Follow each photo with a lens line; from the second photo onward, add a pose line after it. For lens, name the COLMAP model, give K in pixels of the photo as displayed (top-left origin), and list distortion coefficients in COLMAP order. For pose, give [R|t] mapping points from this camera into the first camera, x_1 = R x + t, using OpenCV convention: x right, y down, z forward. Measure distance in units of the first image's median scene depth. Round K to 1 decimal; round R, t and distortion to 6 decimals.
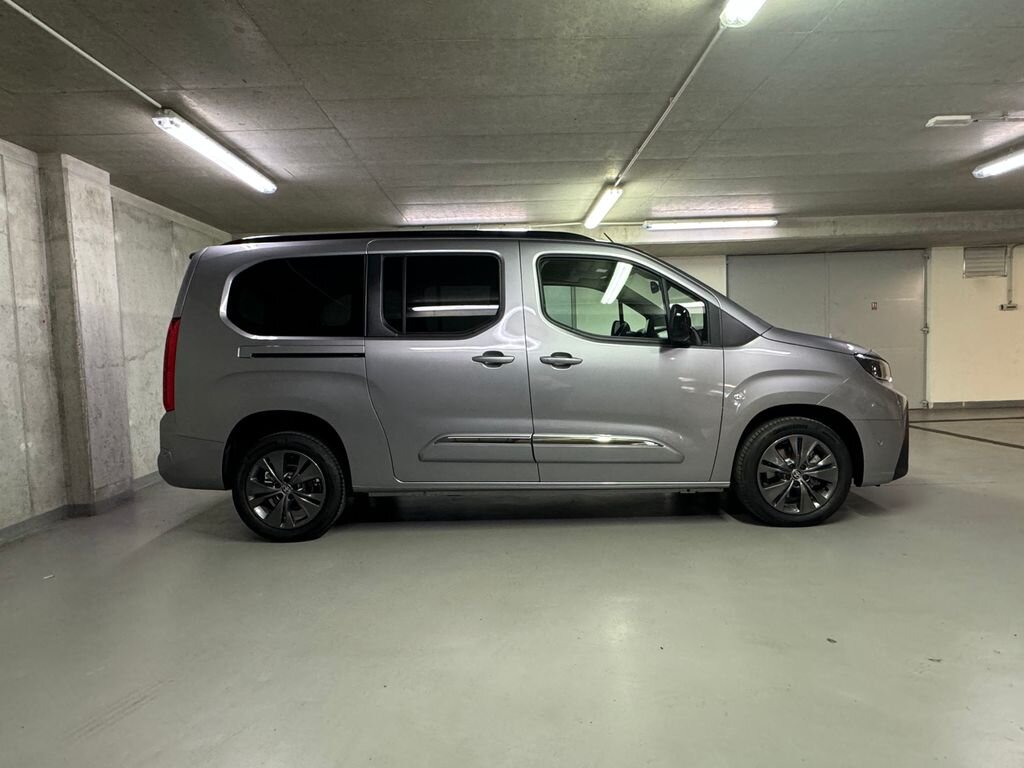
lens RADIAL K [[610.1, 0, 515.8], [0, 610.1, 385.1], [0, 0, 1]] dist [-0.015744, 0.012368]
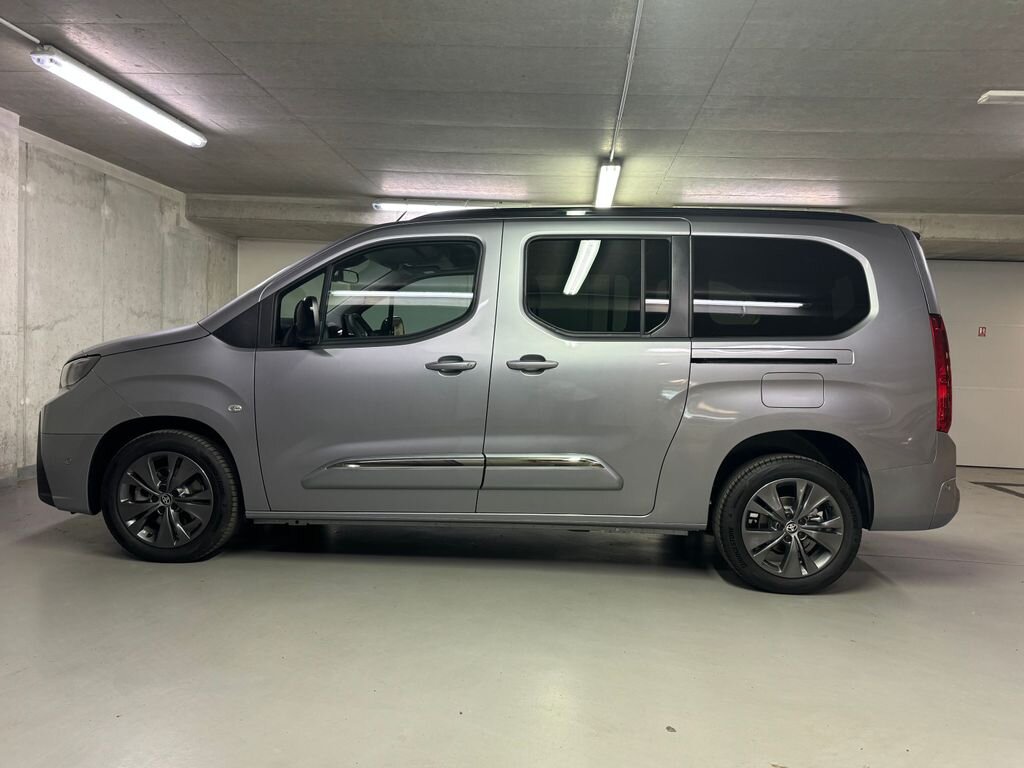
lens RADIAL K [[746.7, 0, 517.9], [0, 746.7, 385.0], [0, 0, 1]] dist [0.027191, -0.031390]
pose [[0.992685, 0.078202, -0.091984, 0.181137], [-0.079953, 0.996678, -0.015496, -0.000739], [0.090467, 0.022737, 0.995640, -0.008256]]
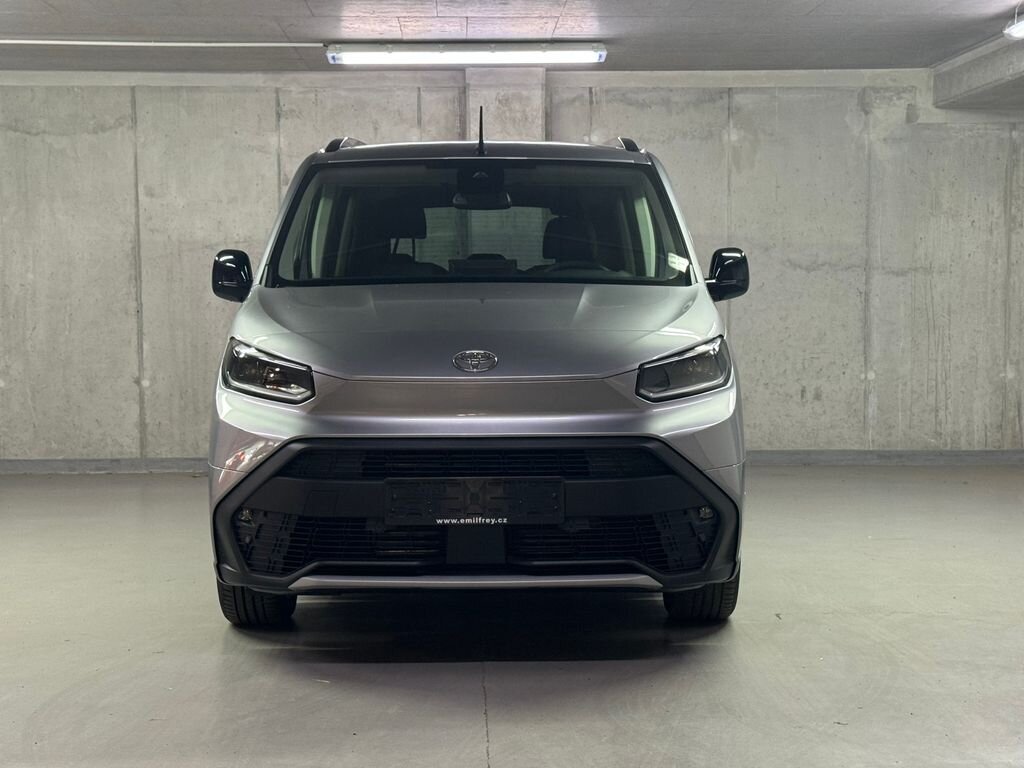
lens RADIAL K [[1623.1, 0, 500.9], [0, 1623.1, 384.3], [0, 0, 1]] dist [0.146356, 0.000000]
pose [[0.008392, 0.090271, -0.995882, 1.593729], [-0.058701, 0.994244, 0.089627, -0.121565], [0.998240, 0.057707, 0.013643, 0.960731]]
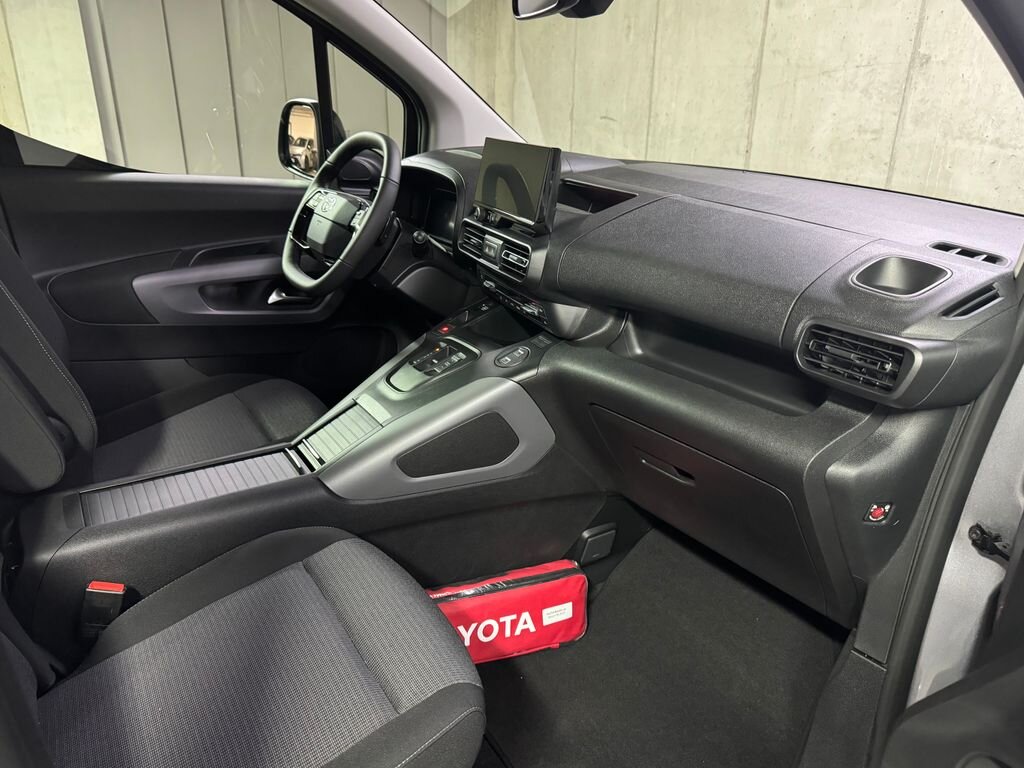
lens RADIAL K [[746.7, 0, 512.1], [0, 746.7, 385.9], [0, 0, 1]] dist [0.027191, -0.031390]
pose [[-0.878683, 0.191372, -0.437371, 0.019362], [-0.023184, 0.897954, 0.439477, -0.129461], [0.476842, 0.396301, -0.784581, 1.186991]]
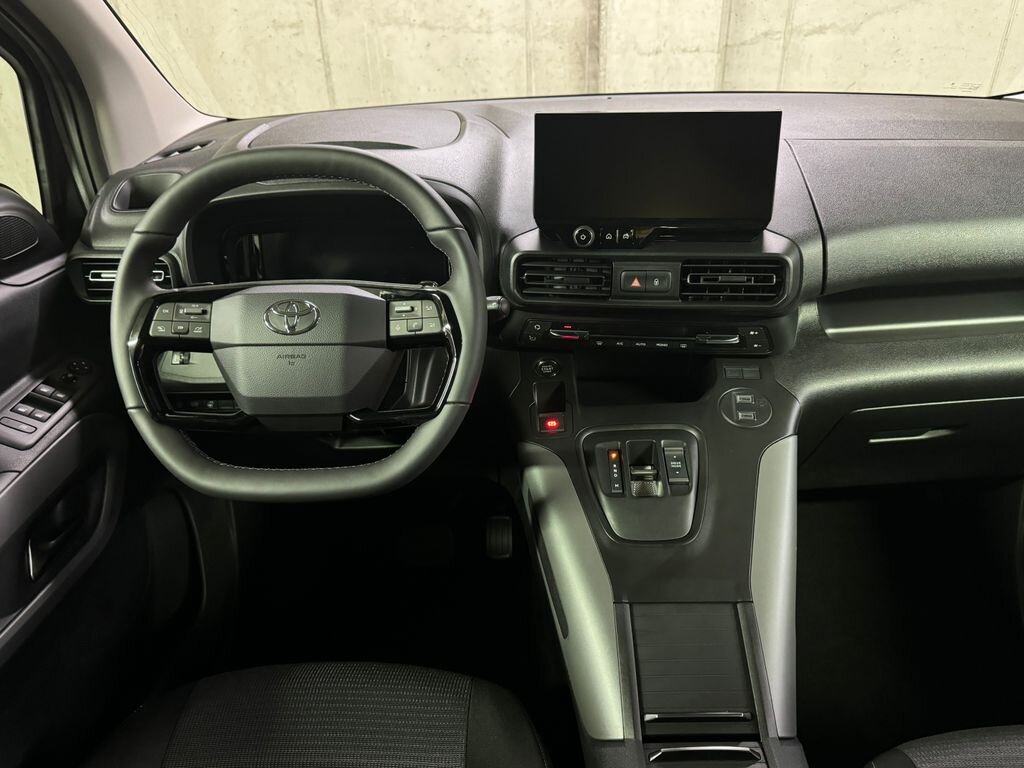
lens RADIAL K [[746.7, 0, 514.1], [0, 746.7, 392.4], [0, 0, 1]] dist [0.027191, -0.031390]
pose [[-0.071863, 0.528324, -0.845996, 0.068105], [-0.038826, 0.846064, 0.531665, -0.125119], [0.996659, 0.071053, -0.040288, 0.910572]]
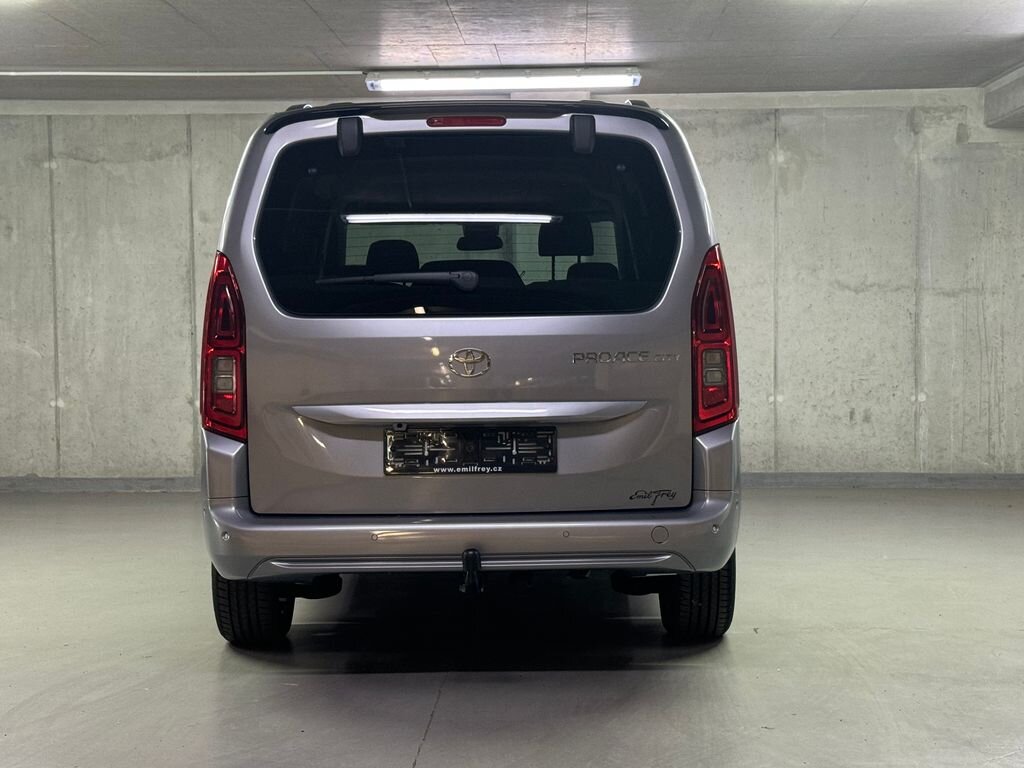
lens RADIAL K [[1662.4, 0, 510.2], [0, 1662.4, 387.0], [0, 0, 1]] dist [0.148217, 0.000000]
pose [[-0.059798, 0.076974, -0.995238, 1.662017], [-0.054566, 0.995280, 0.080256, -0.128936], [0.996718, 0.059105, -0.055316, 1.069909]]
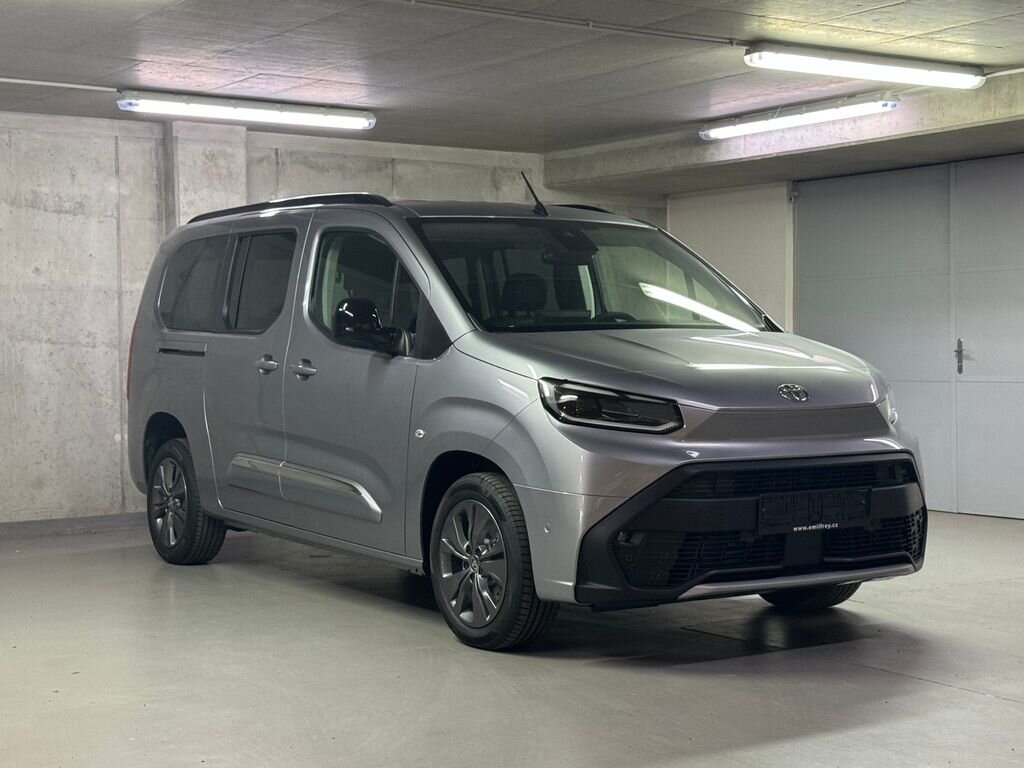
lens RADIAL K [[1623.1, 0, 516.9], [0, 1623.1, 389.5], [0, 0, 1]] dist [0.146356, 0.000000]
pose [[0.556148, 0.049716, -0.829595, 1.464207], [-0.061735, 0.997923, 0.018417, -0.052986], [0.828787, 0.040972, 0.558062, 0.067408]]
